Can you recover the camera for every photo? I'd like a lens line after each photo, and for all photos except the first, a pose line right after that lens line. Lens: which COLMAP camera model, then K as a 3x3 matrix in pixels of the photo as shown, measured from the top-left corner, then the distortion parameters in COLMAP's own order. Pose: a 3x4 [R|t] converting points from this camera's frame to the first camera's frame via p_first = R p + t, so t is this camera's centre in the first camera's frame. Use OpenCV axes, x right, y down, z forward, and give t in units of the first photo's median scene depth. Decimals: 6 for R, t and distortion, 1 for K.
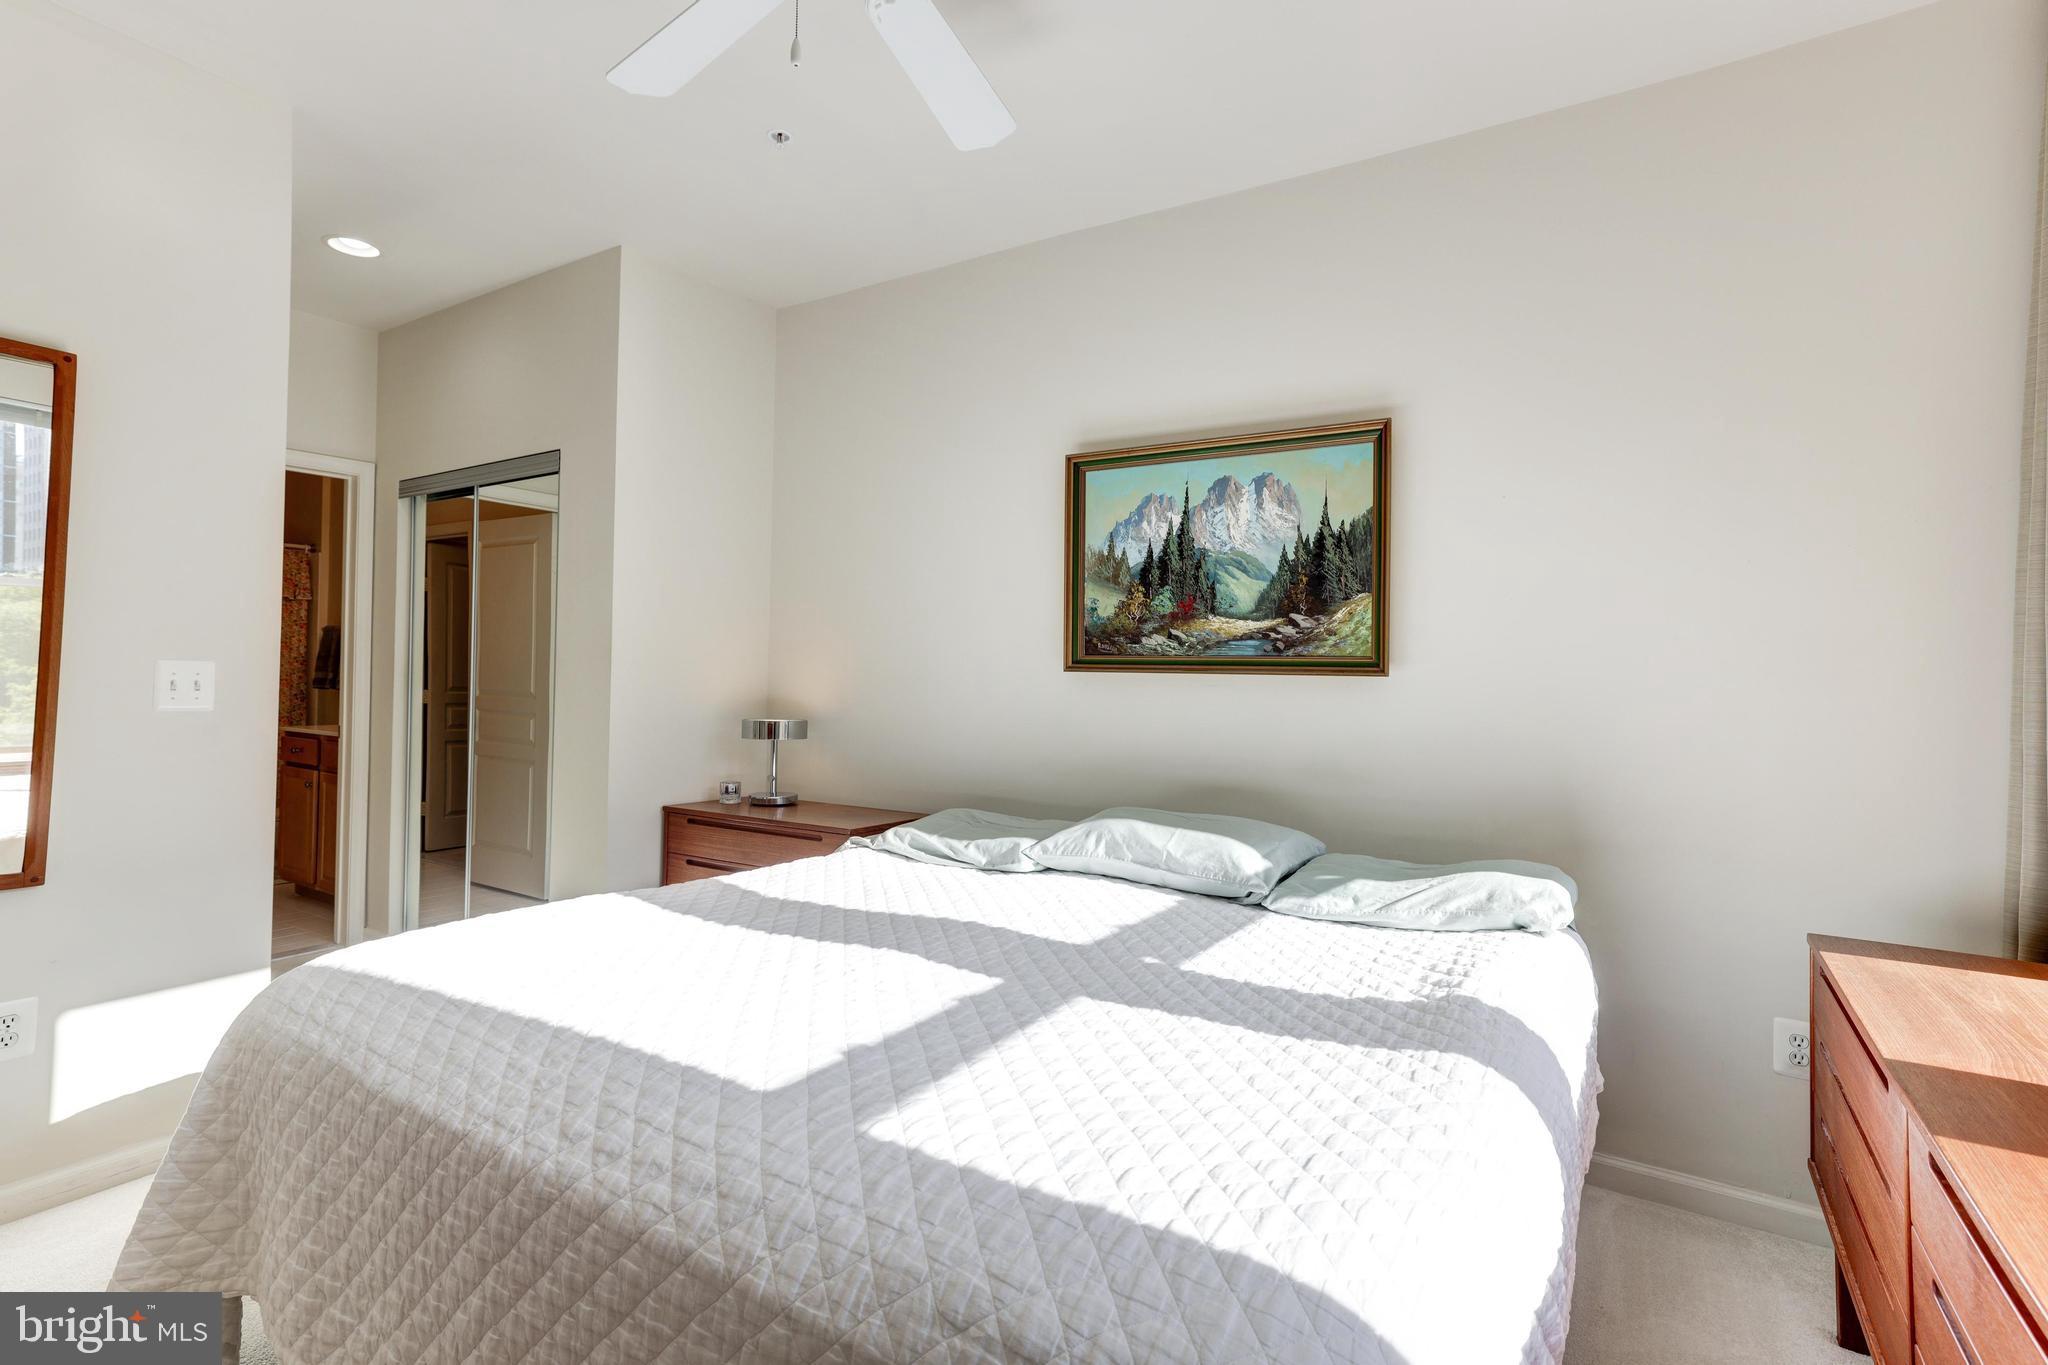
lens RADIAL K [[992.1, 0, 1031.4], [0, 992.1, 672.7], [0, 0, 1]] dist [-0.043416, 0.022810]
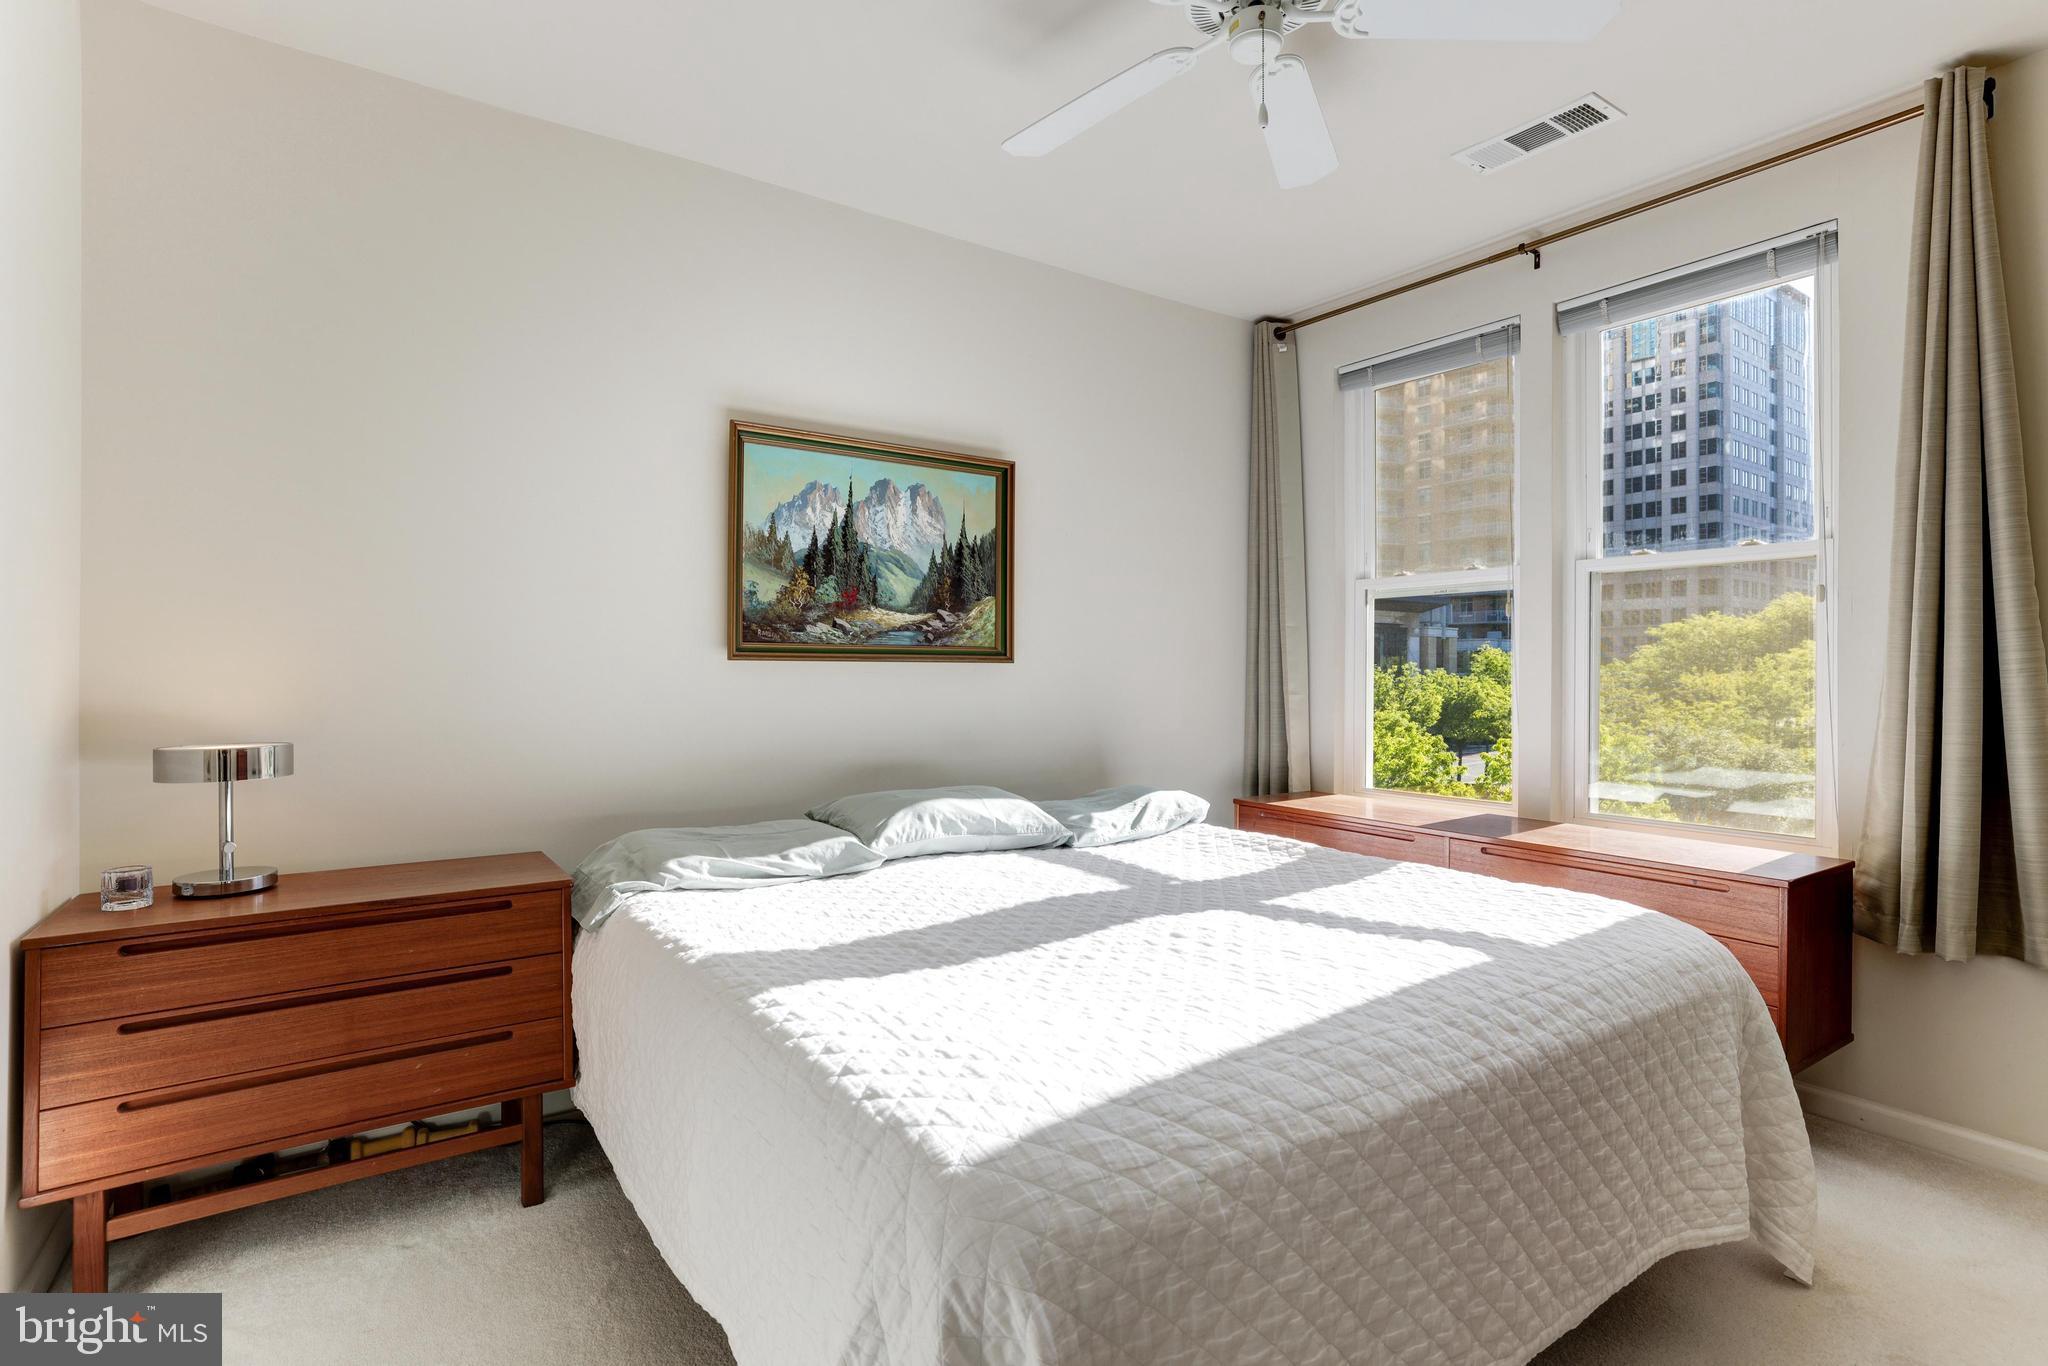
lens RADIAL K [[992.1, 0, 1031.4], [0, 992.1, 673.2], [0, 0, 1]] dist [-0.043416, 0.022810]
pose [[0.389903, -0.014588, 0.920741, -0.729189], [0.004000, 0.999892, 0.014148, -0.000892], [-0.920847, -0.001834, 0.389919, 0.422978]]
